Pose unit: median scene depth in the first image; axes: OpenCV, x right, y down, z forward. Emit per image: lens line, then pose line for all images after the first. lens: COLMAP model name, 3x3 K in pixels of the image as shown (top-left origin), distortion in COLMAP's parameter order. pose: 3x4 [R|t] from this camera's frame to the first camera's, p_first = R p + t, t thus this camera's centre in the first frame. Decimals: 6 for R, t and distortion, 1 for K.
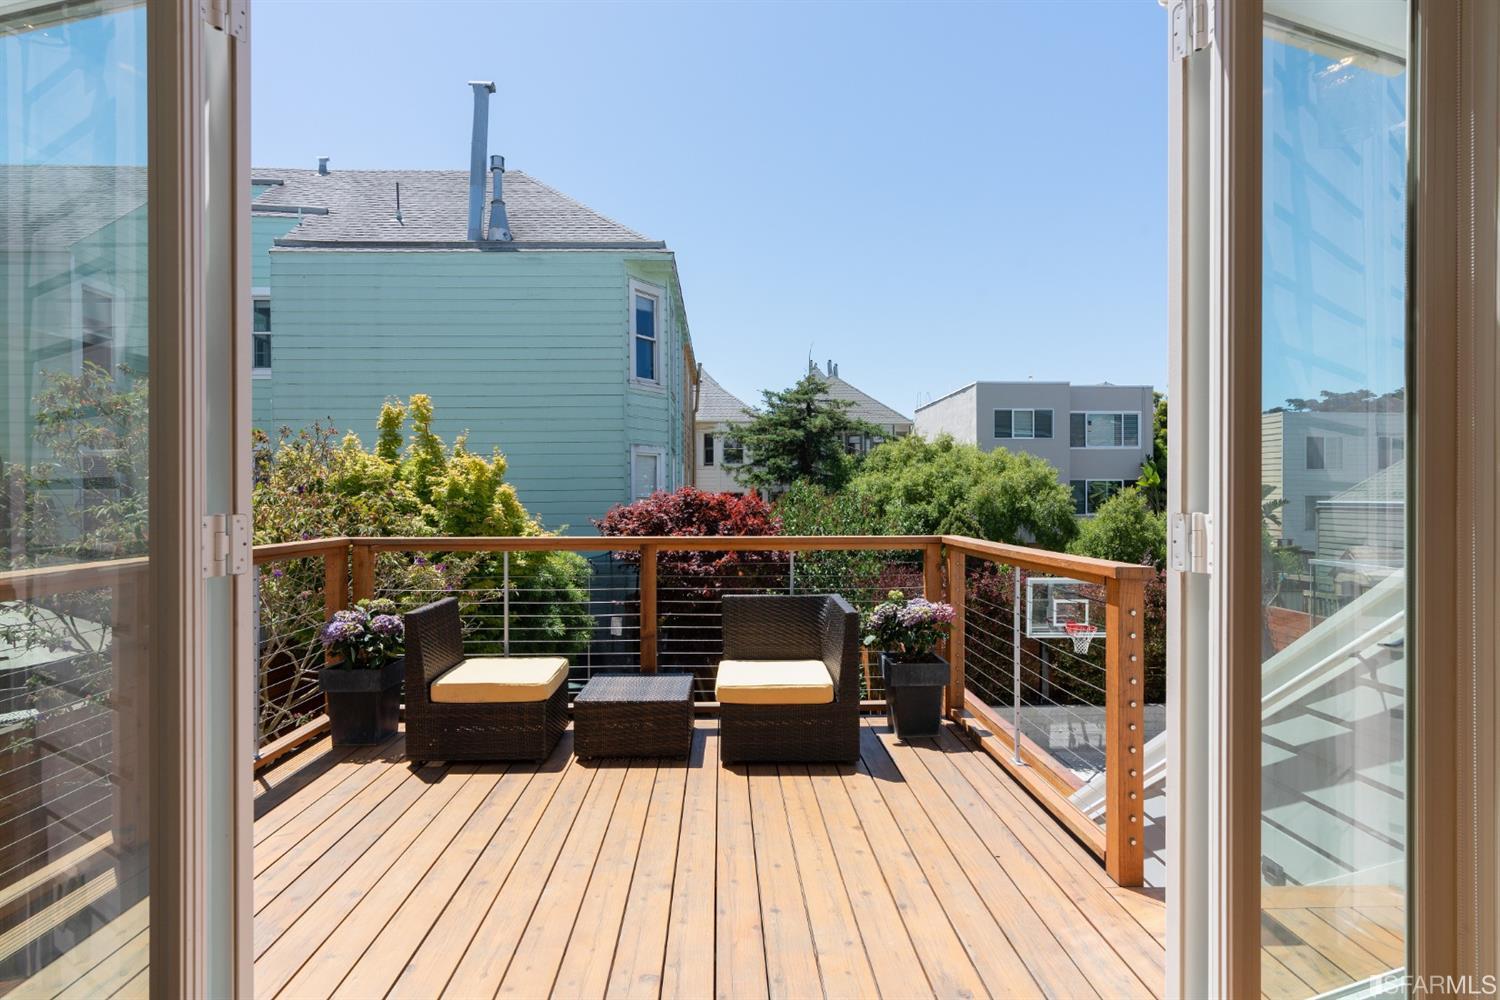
lens RADIAL K [[762.7, 0, 748.3], [0, 762.7, 498.0], [0, 0, 1]] dist [-0.001663, 0.000067]
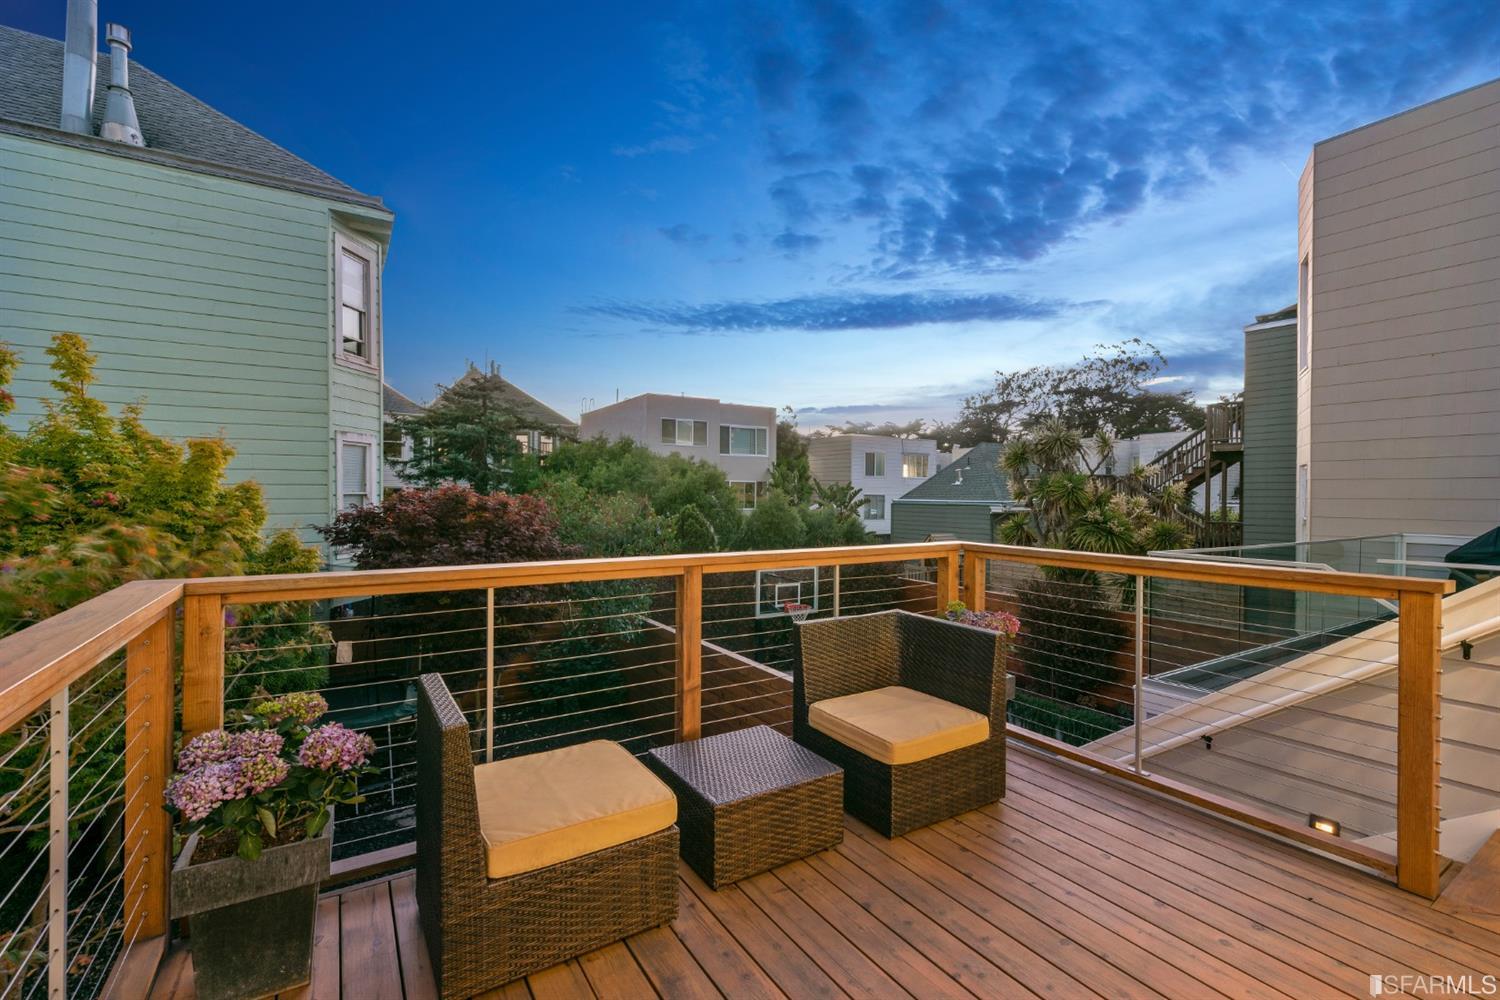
lens RADIAL K [[658.5, 0, 751.8], [0, 658.5, 502.6], [0, 0, 1]] dist [0.003177, 0.000082]
pose [[0.855853, 0.000145, 0.517218, -0.076427], [-0.007479, 0.999899, 0.012096, -0.001671], [-0.517164, -0.014221, 0.855768, 0.076703]]
